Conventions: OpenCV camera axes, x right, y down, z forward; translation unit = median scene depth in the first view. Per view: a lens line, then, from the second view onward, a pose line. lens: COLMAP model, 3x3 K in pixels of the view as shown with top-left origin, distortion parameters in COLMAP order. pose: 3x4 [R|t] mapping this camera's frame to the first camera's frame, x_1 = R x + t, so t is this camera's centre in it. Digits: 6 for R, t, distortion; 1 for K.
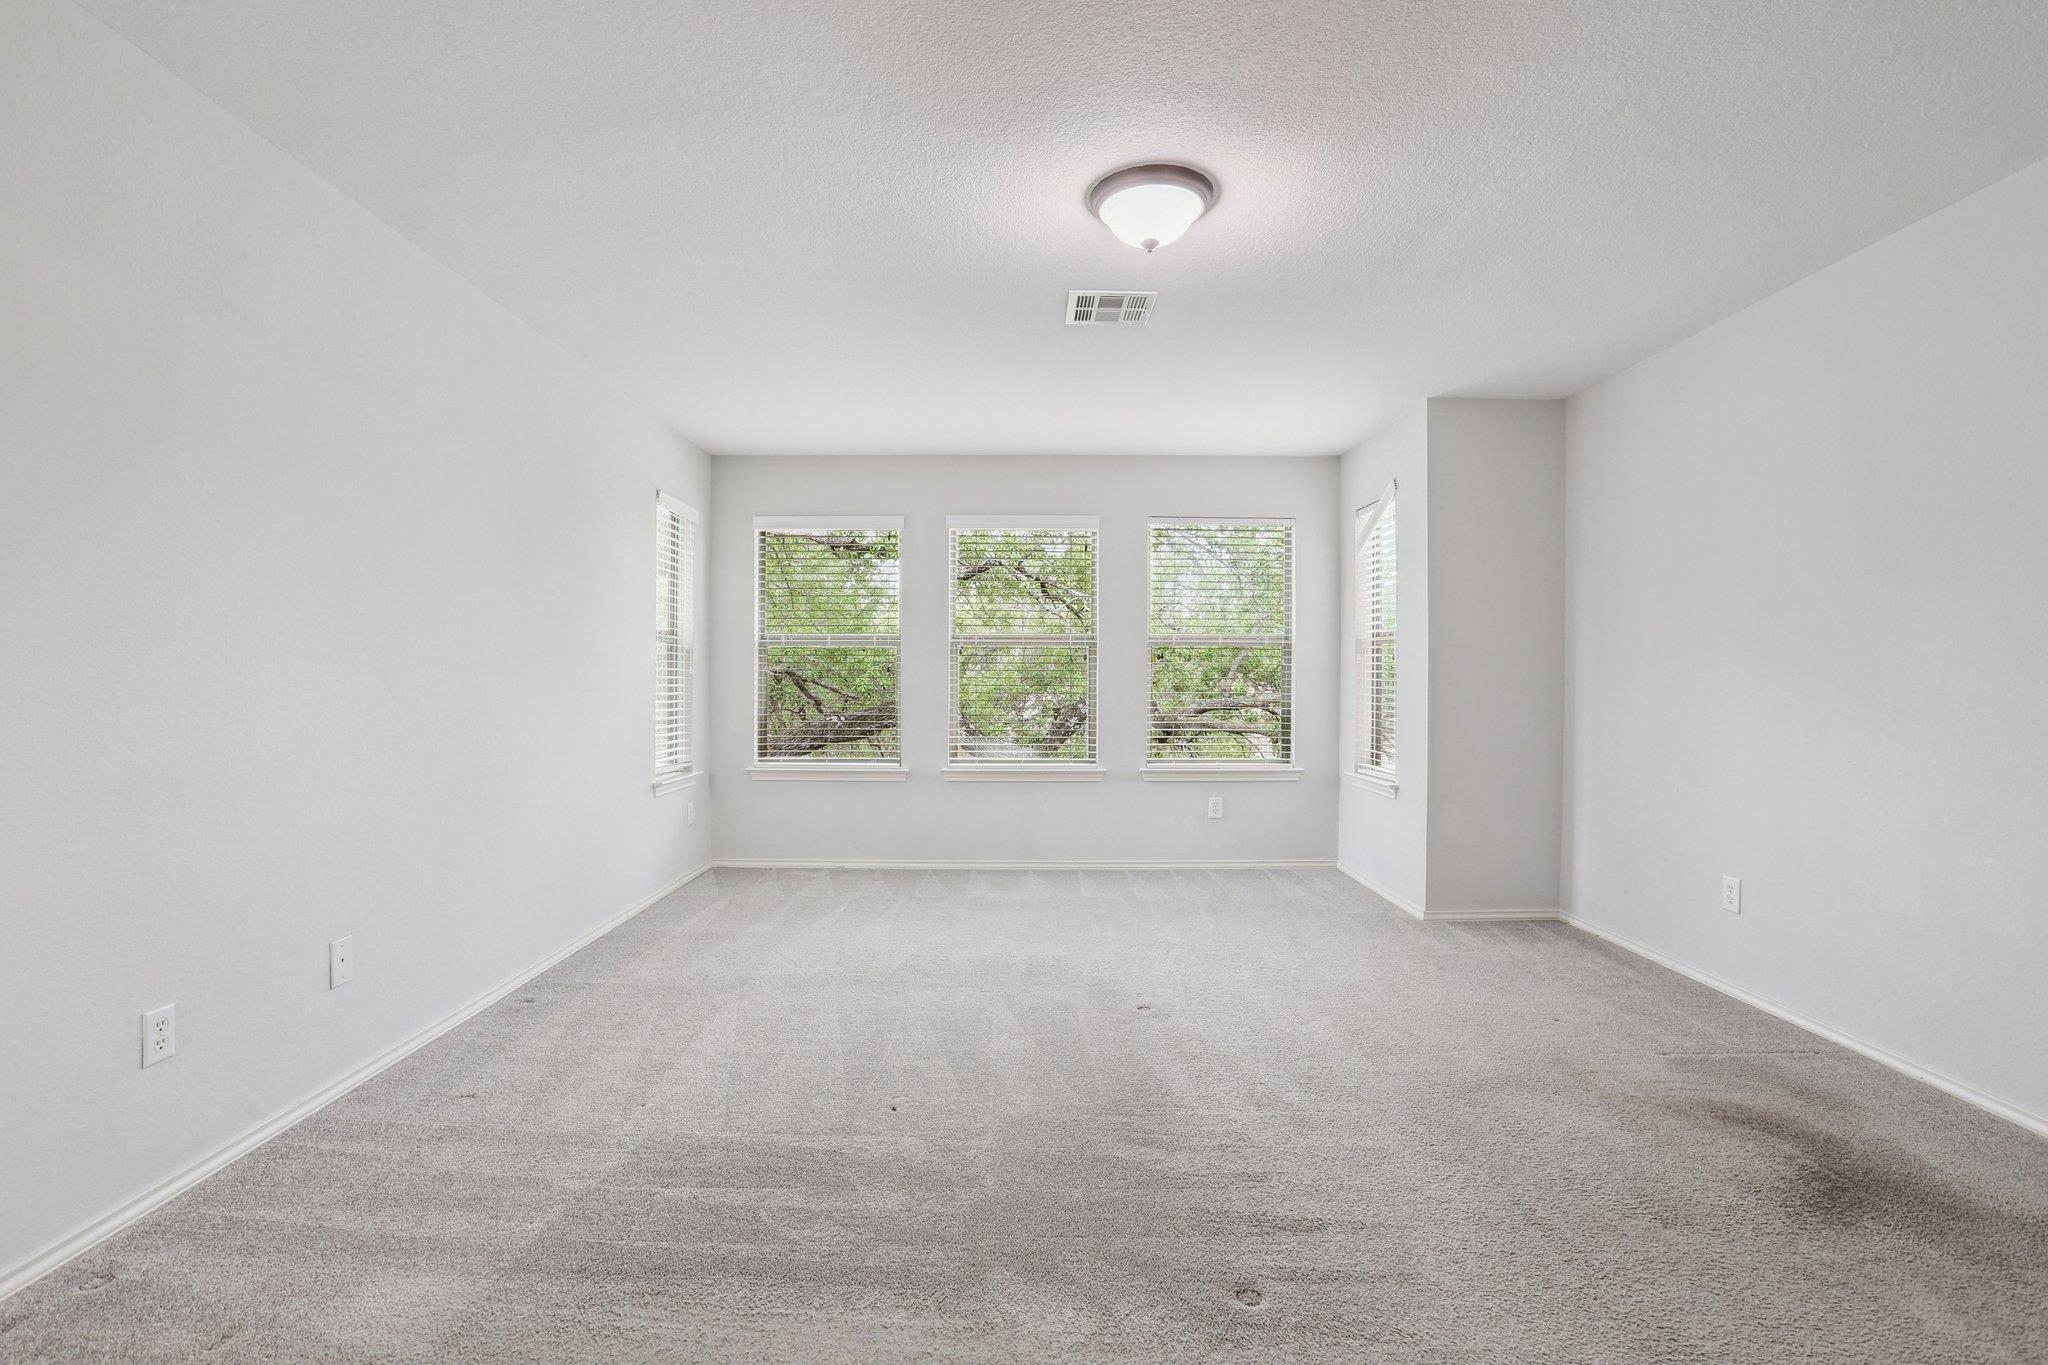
lens RADIAL K [[937.5, 0, 1023.5], [0, 937.5, 682.5], [0, 0, 1]] dist [-0.033229, 0.008429]
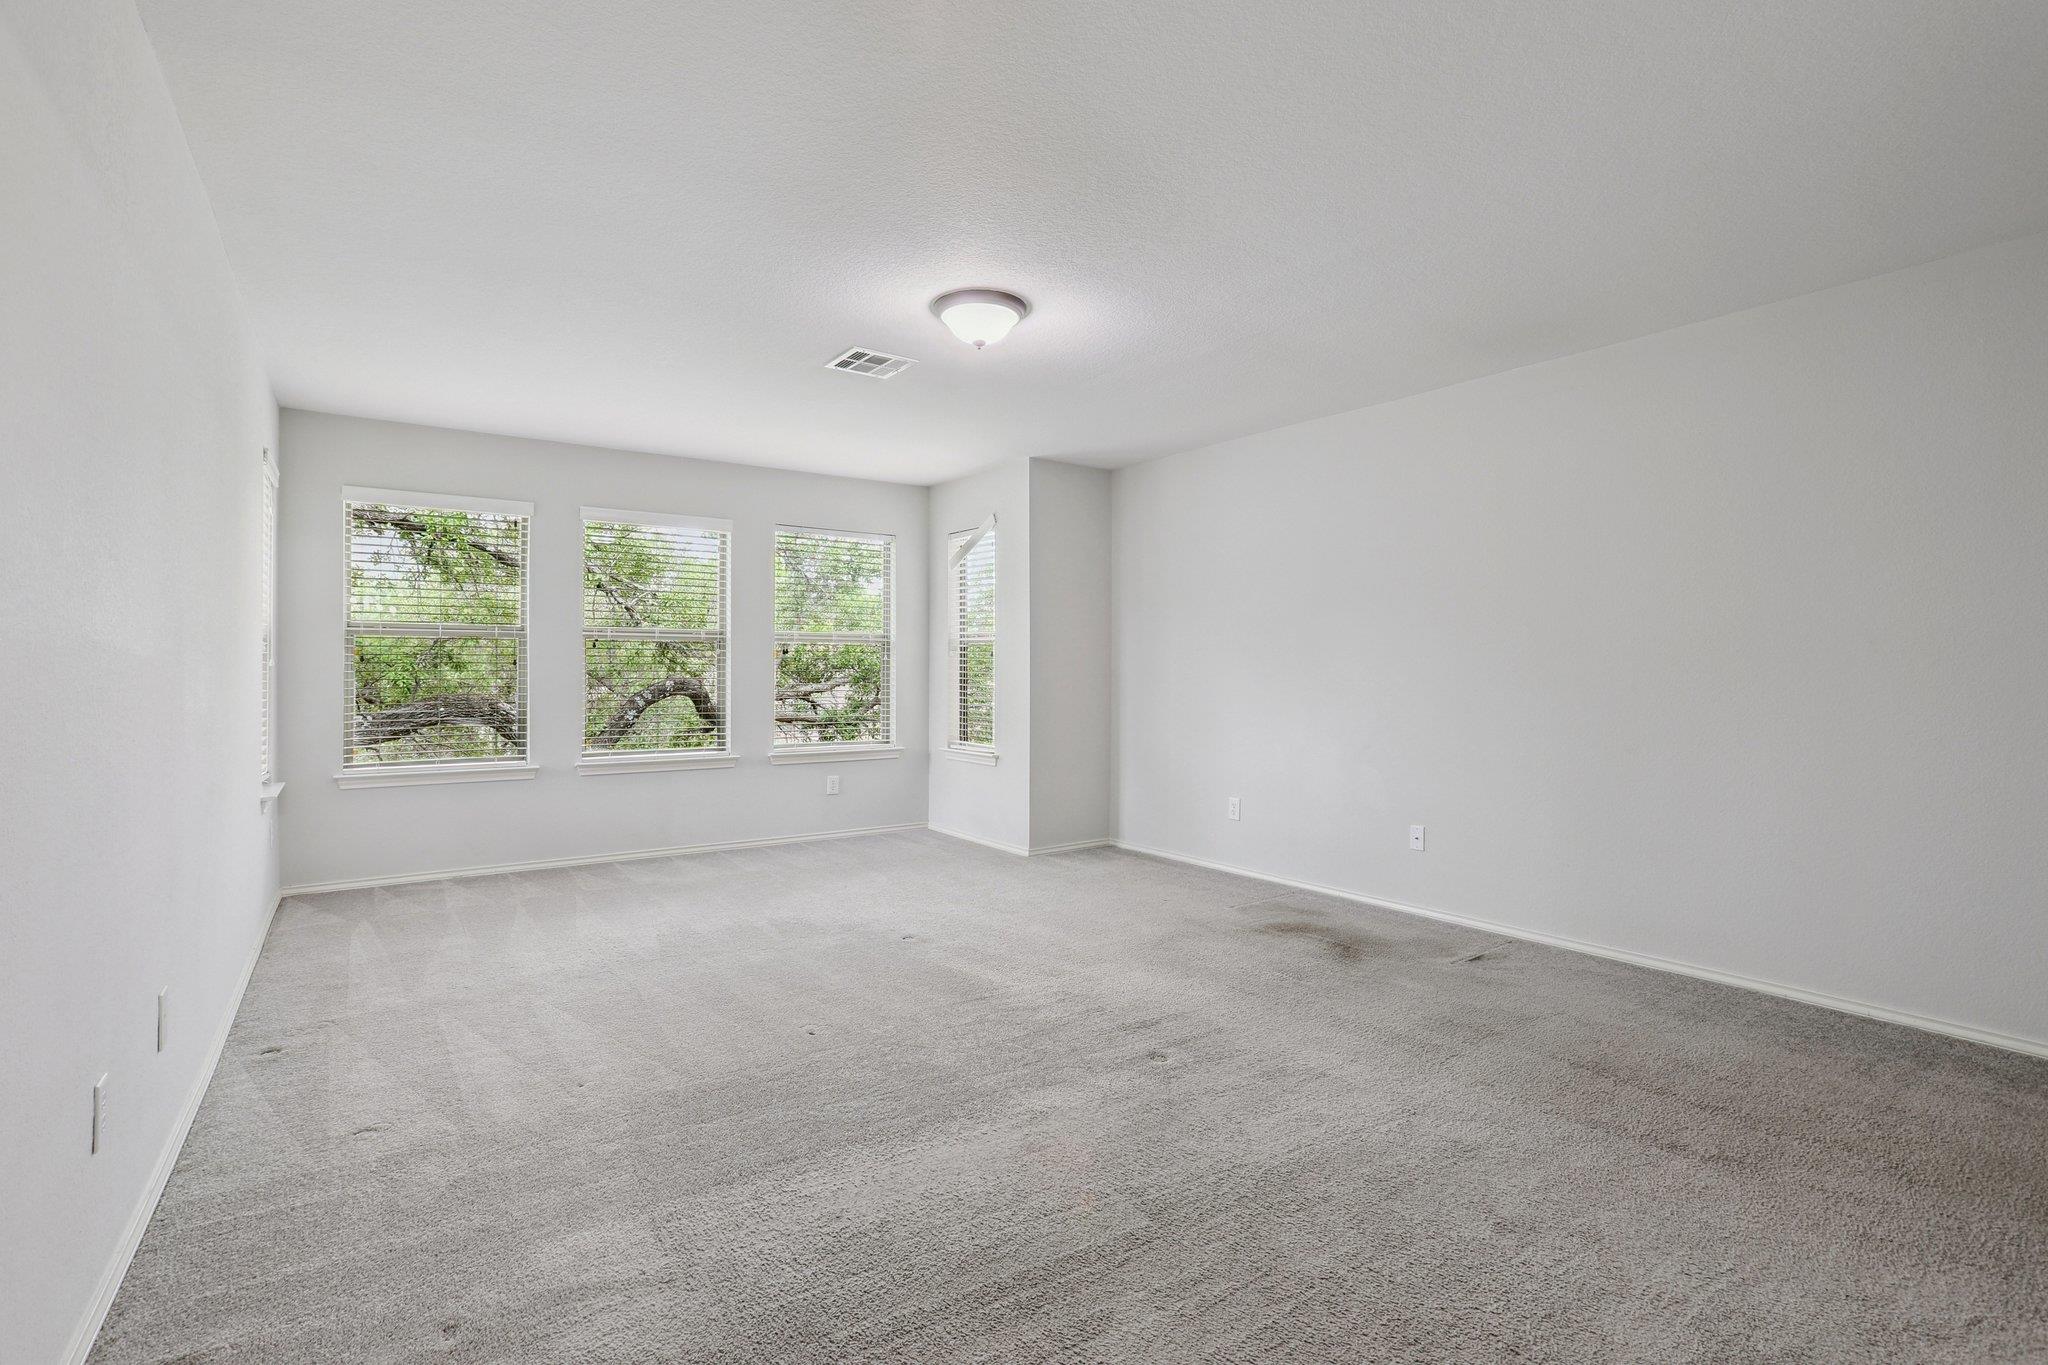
lens RADIAL K [[937.5, 0, 1002.8], [0, 937.5, 667.3], [0, 0, 1]] dist [-0.033229, 0.008429]
pose [[0.821586, -0.000888, 0.570083, -0.357580], [0.006369, 0.999951, -0.007622, 0.001287], [-0.570048, 0.009893, 0.821552, -0.066727]]
